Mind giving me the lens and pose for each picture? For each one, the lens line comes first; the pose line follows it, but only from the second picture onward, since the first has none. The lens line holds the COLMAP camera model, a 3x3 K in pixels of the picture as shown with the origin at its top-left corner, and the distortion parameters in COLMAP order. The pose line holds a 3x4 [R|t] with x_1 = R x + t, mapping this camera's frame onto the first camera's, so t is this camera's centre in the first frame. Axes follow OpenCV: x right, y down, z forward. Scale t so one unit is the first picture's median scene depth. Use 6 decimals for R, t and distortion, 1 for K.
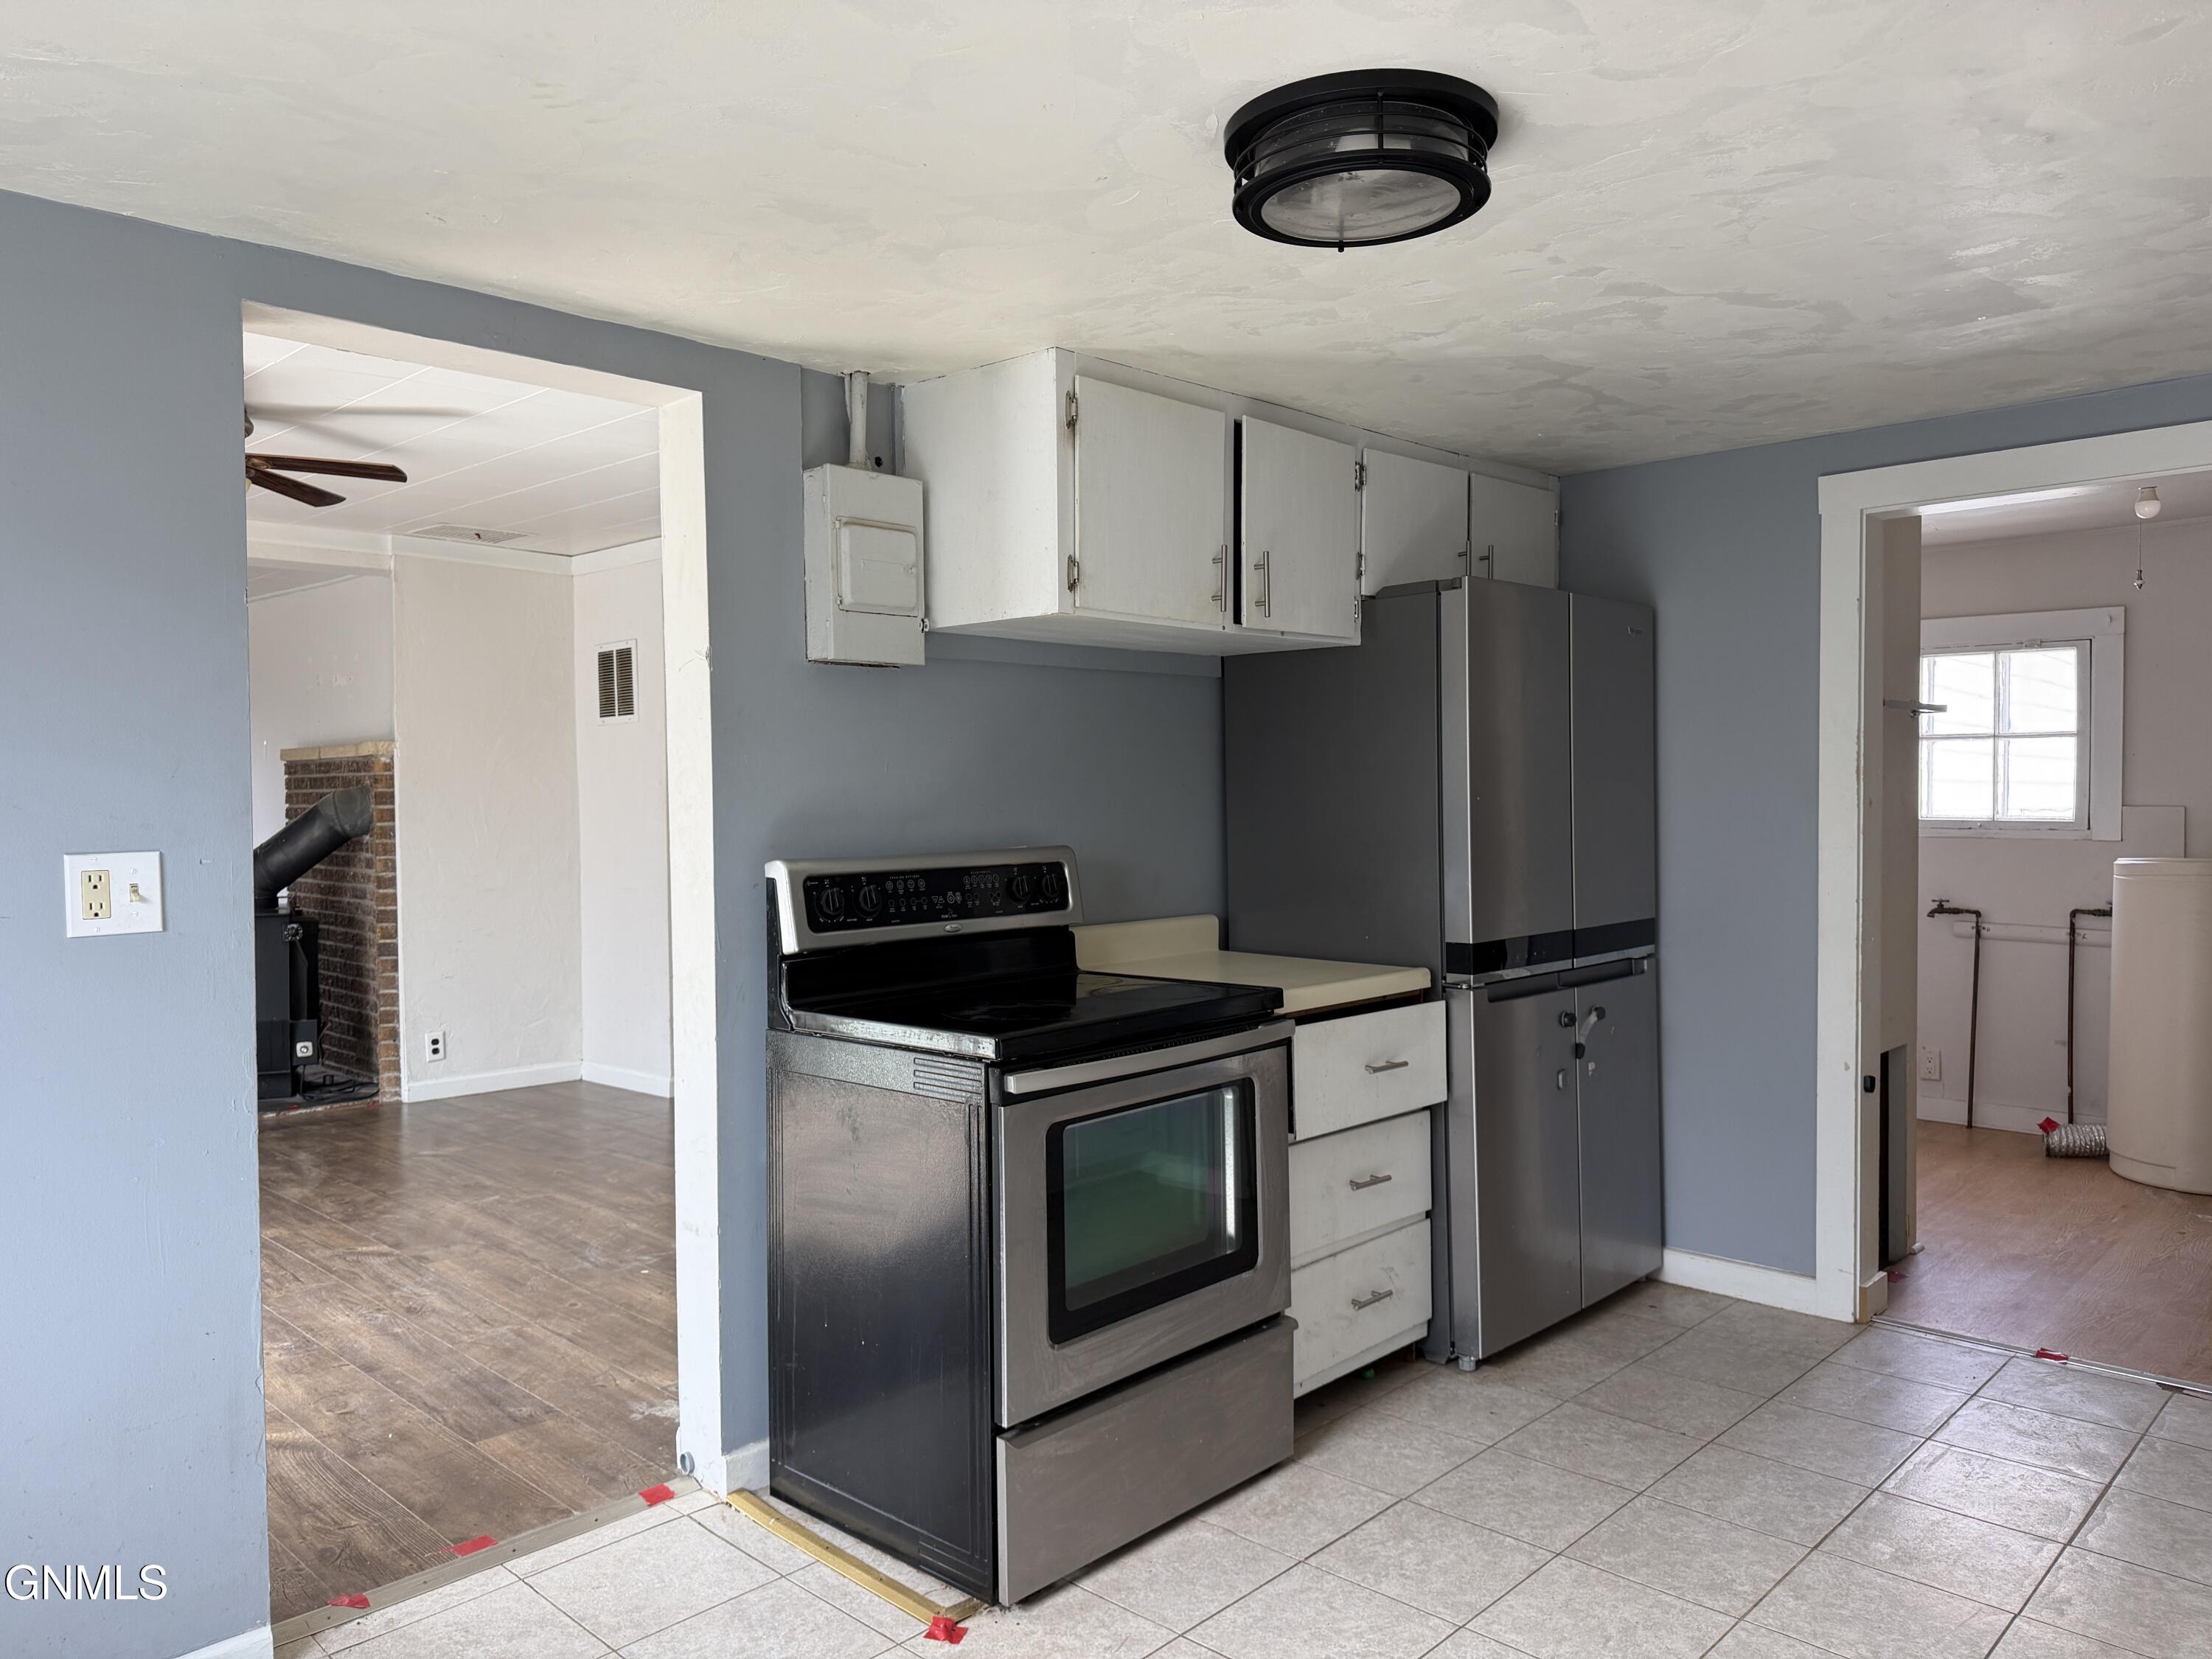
lens RADIAL K [[1565.9, 0, 1106.2], [0, 1565.9, 841.4], [0, 0, 1]] dist [0.001017, 0.000478]
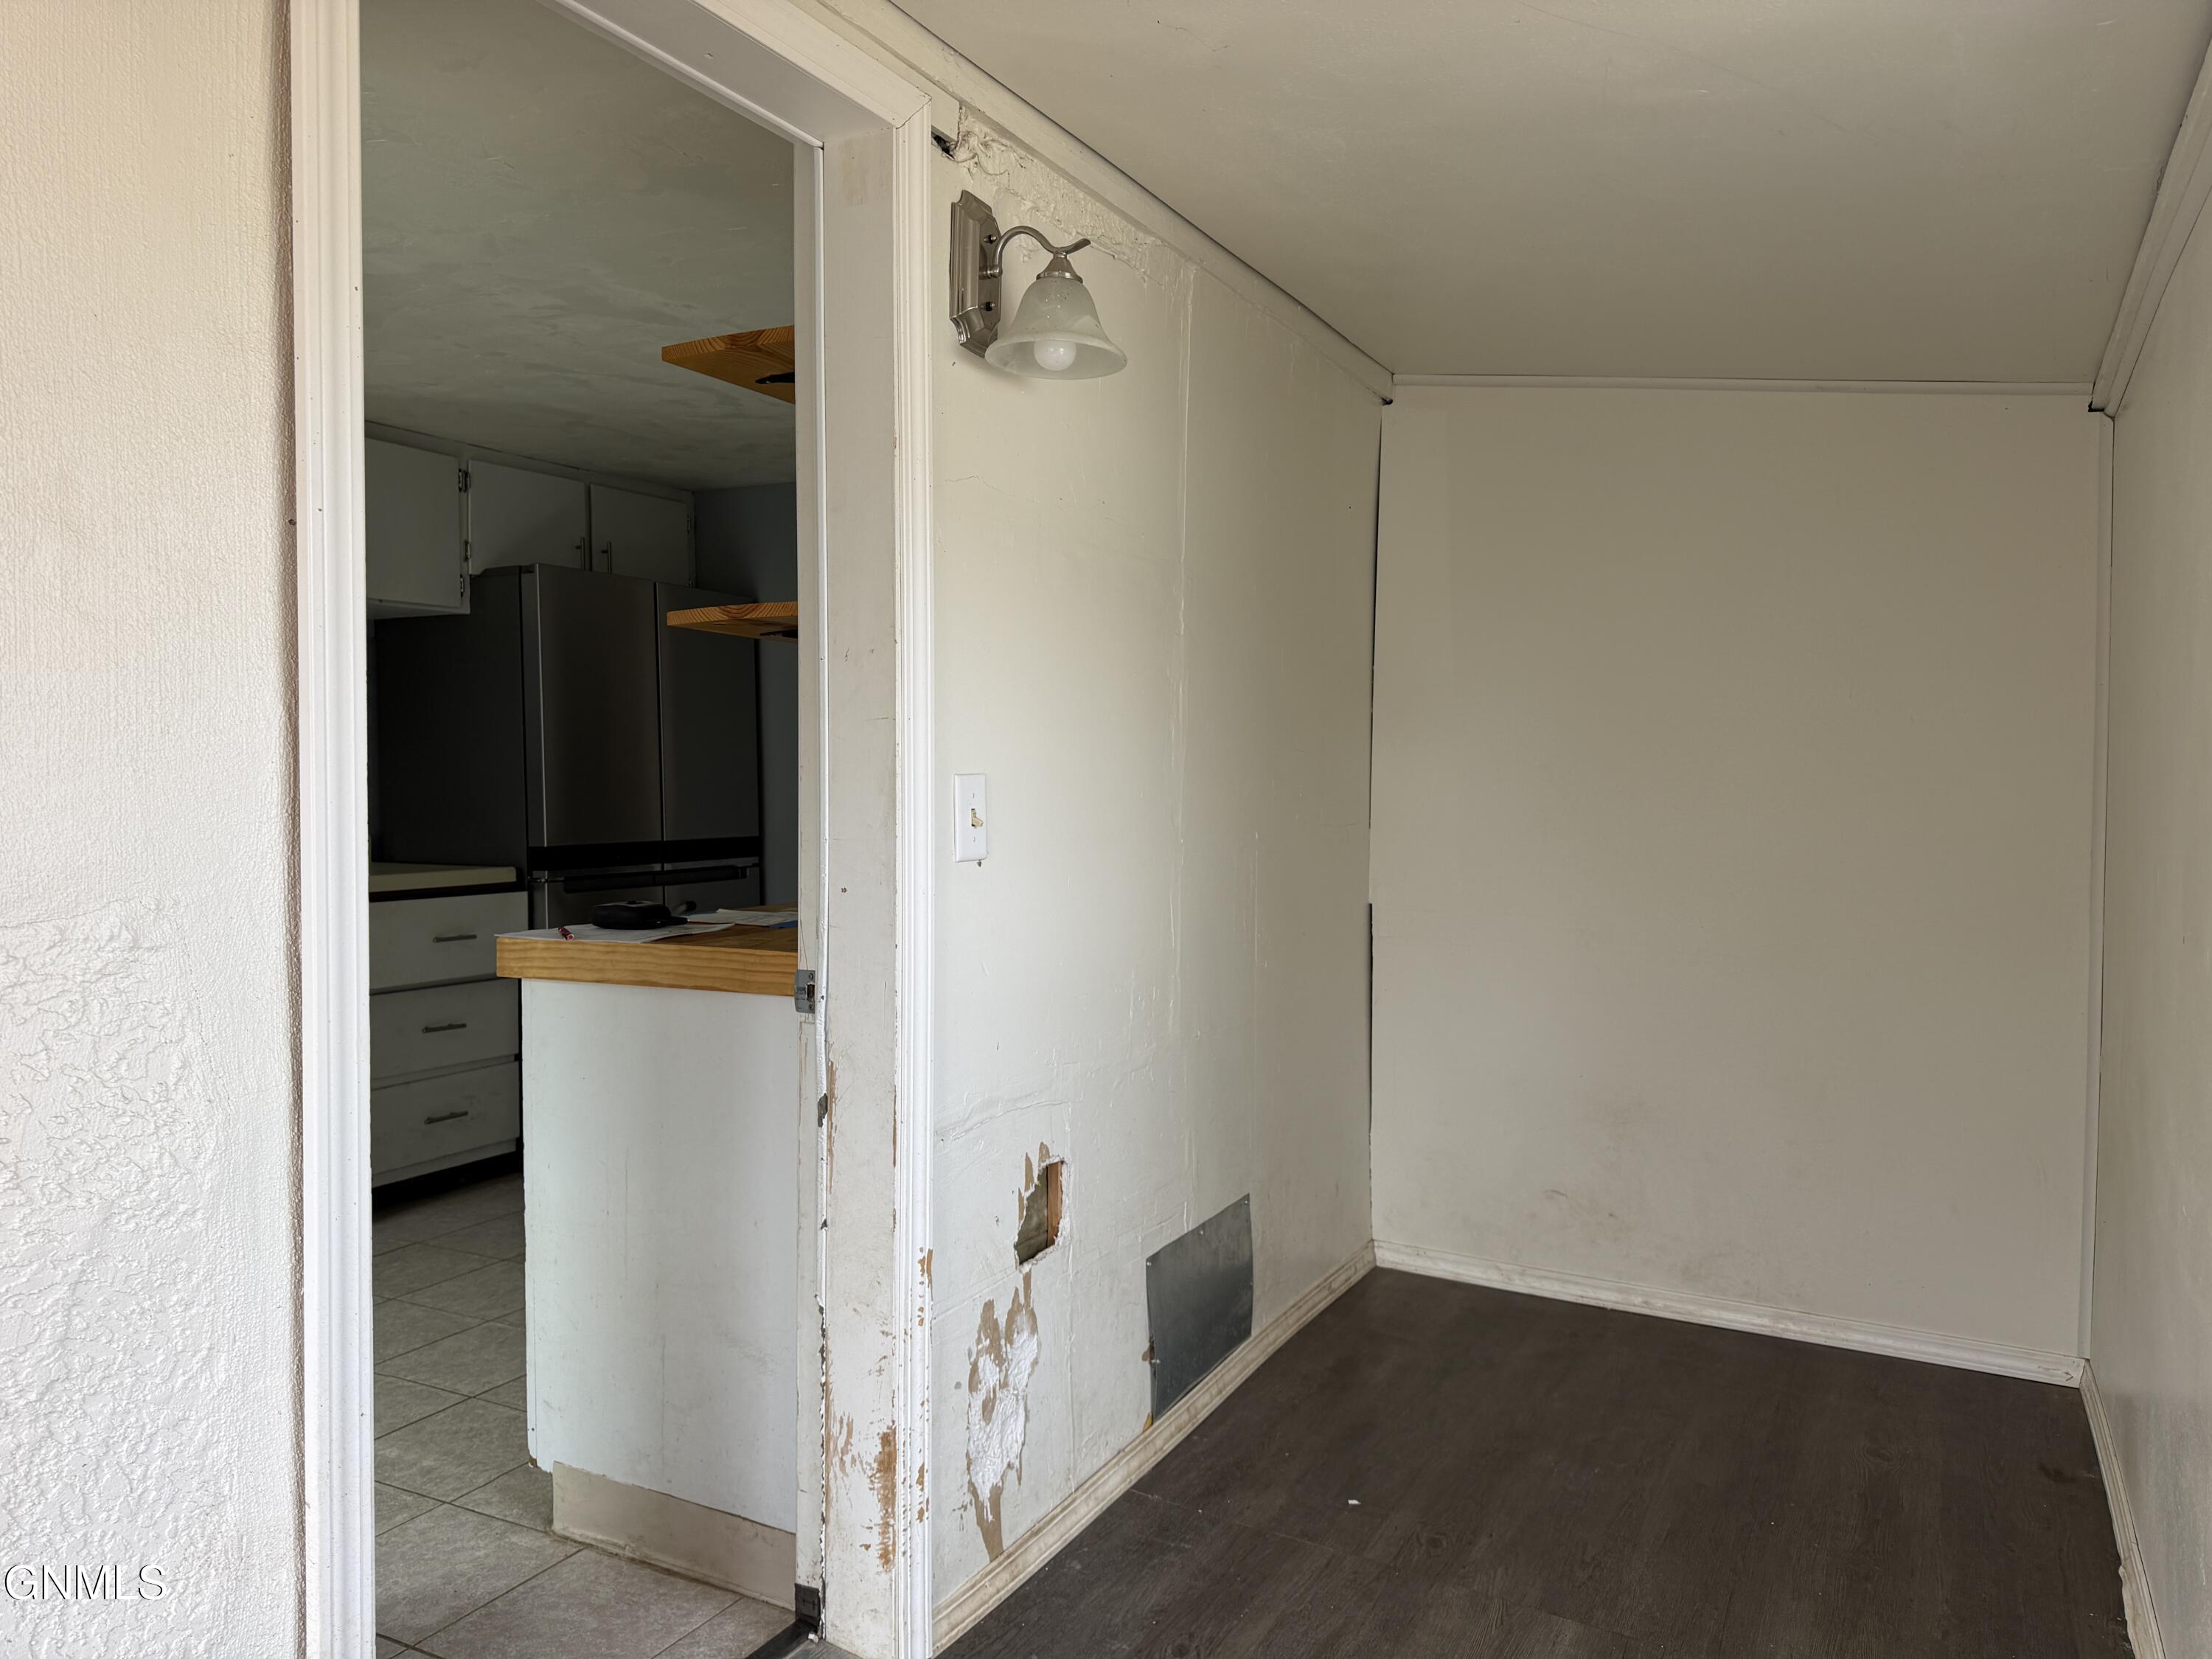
lens RADIAL K [[1570.5, 0, 1106.0], [0, 1570.5, 829.5], [0, 0, 1]] dist [0.004040, 0.000875]
pose [[0.963185, -0.001014, 0.268837, 0.220820], [-0.000188, 0.999990, 0.004444, 0.030051], [-0.268839, -0.004331, 0.963175, -0.254583]]
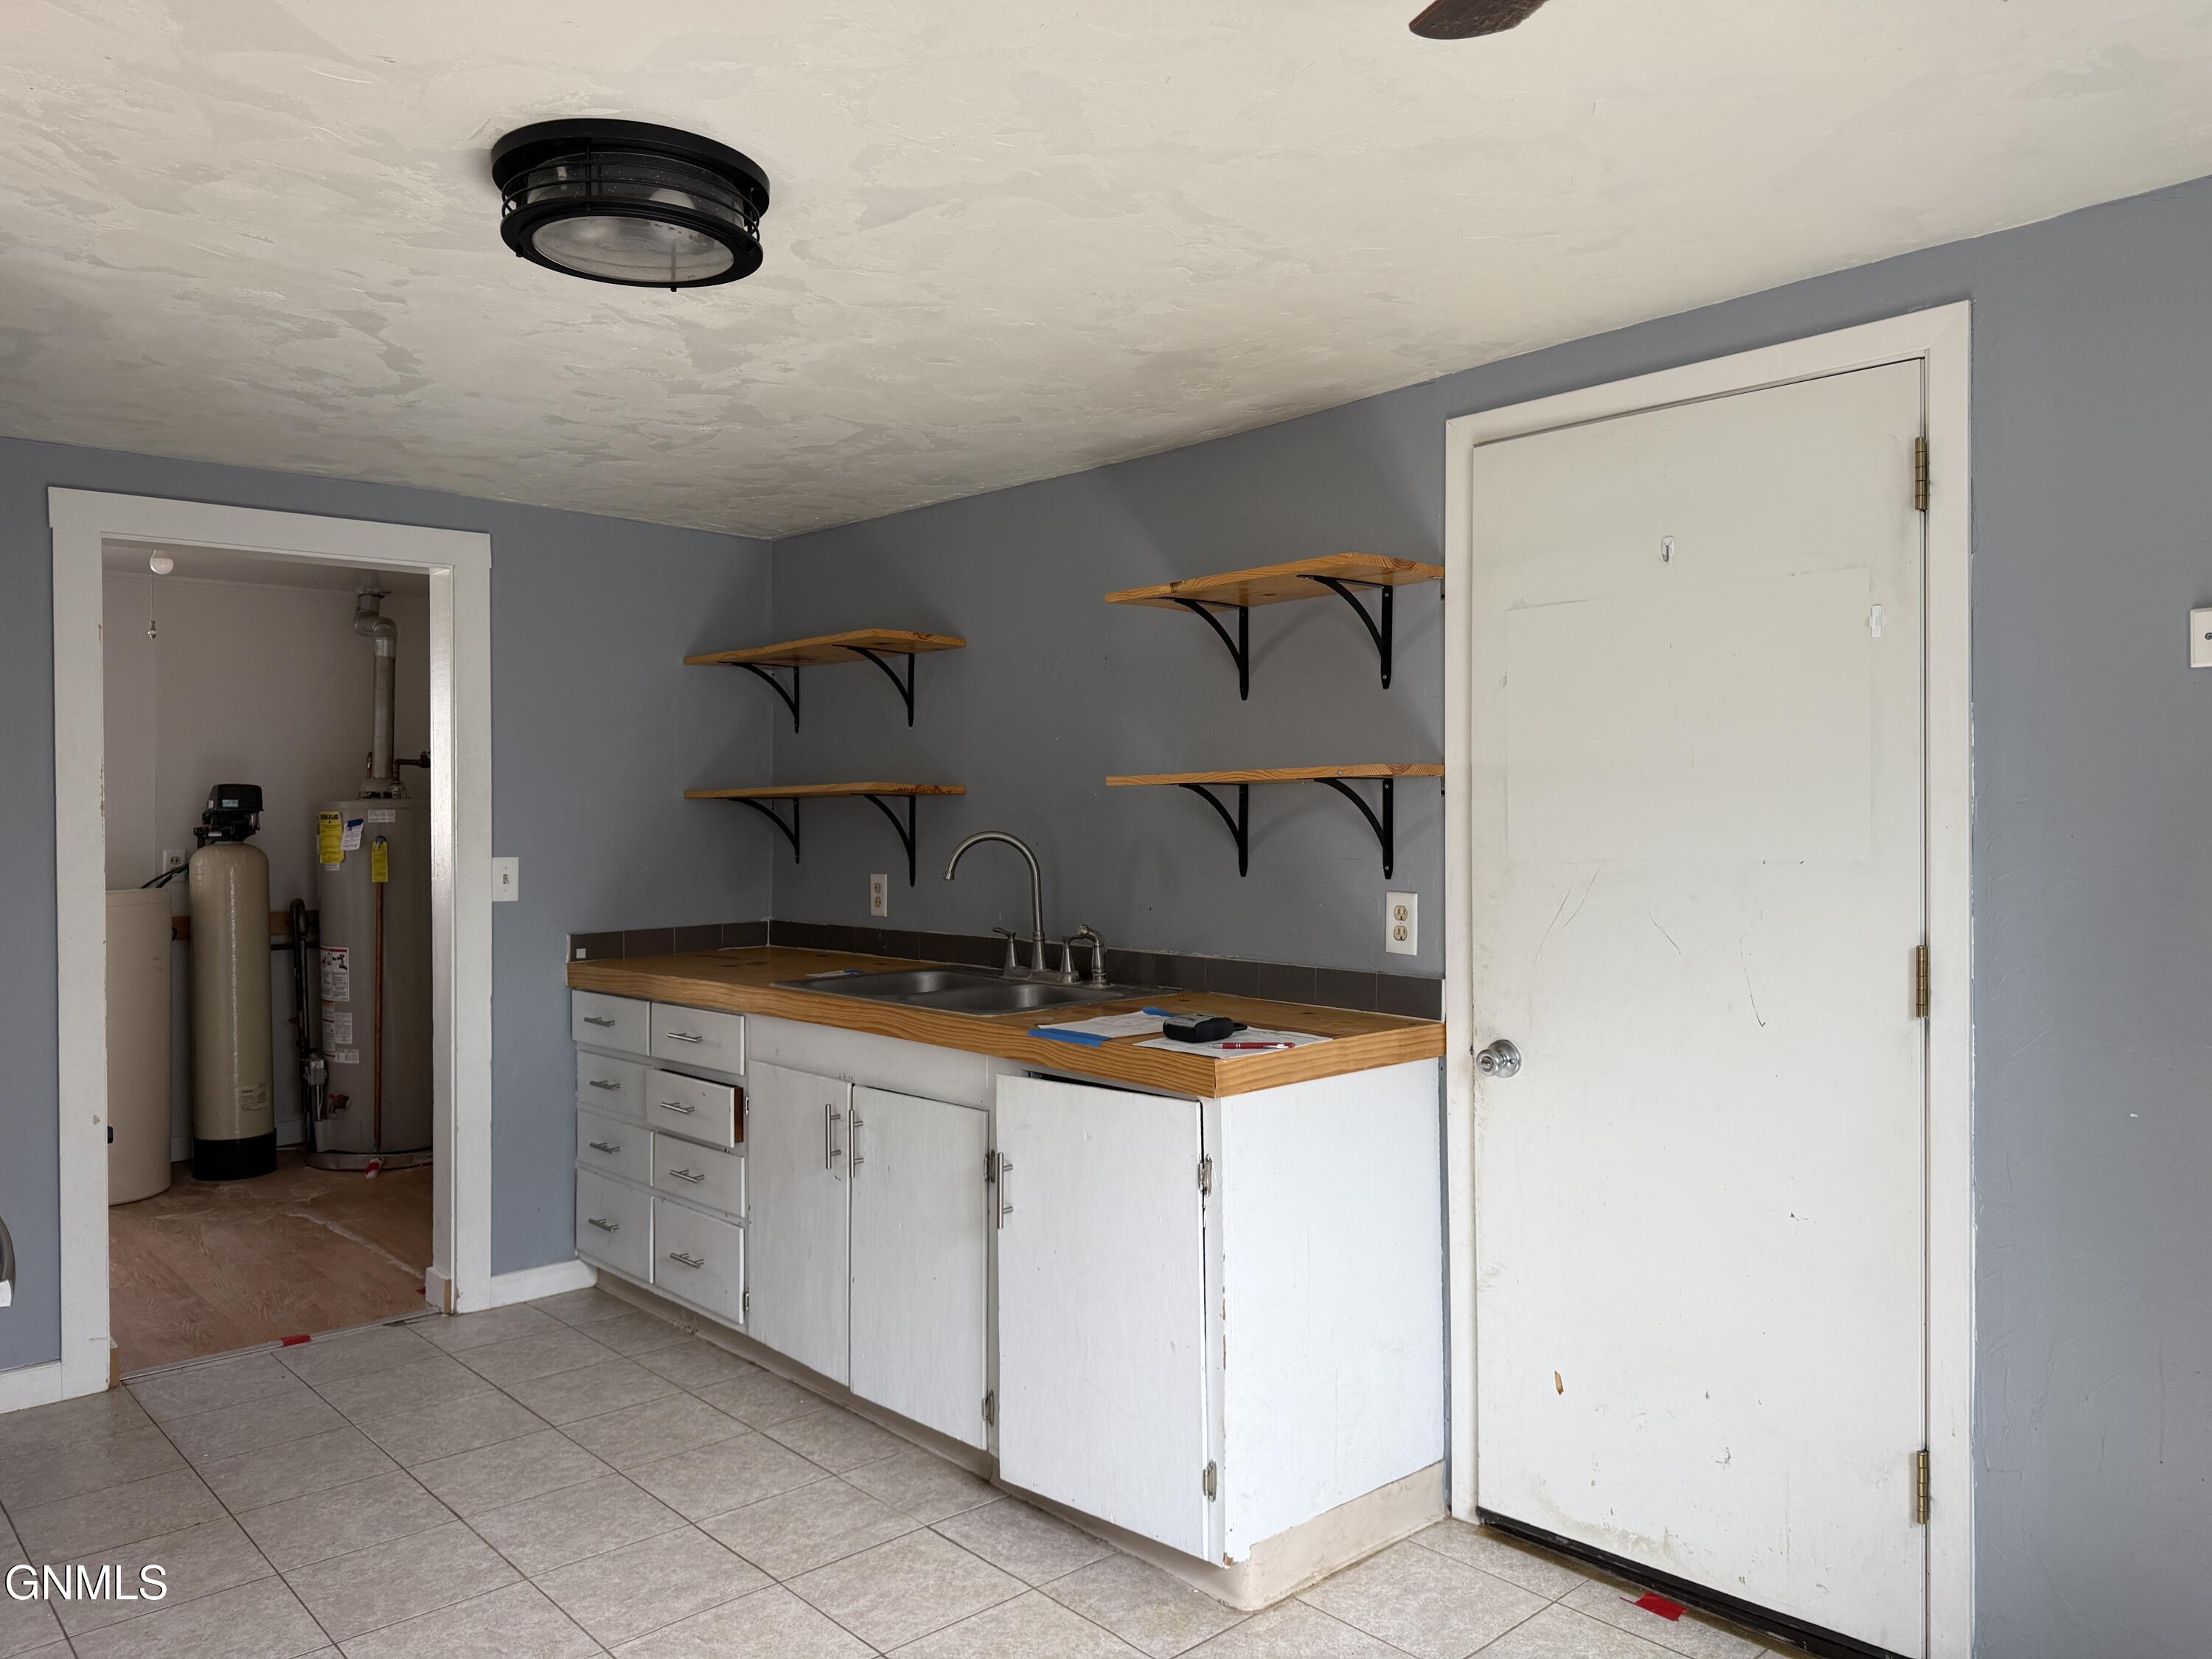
lens RADIAL K [[1570.5, 0, 1106.0], [0, 1570.5, 829.5], [0, 0, 1]] dist [0.004040, 0.000875]
pose [[0.066980, -0.004024, 0.997746, -0.316041], [0.037247, 0.999305, 0.001530, -0.006594], [-0.997059, 0.037060, 0.067083, 0.239796]]
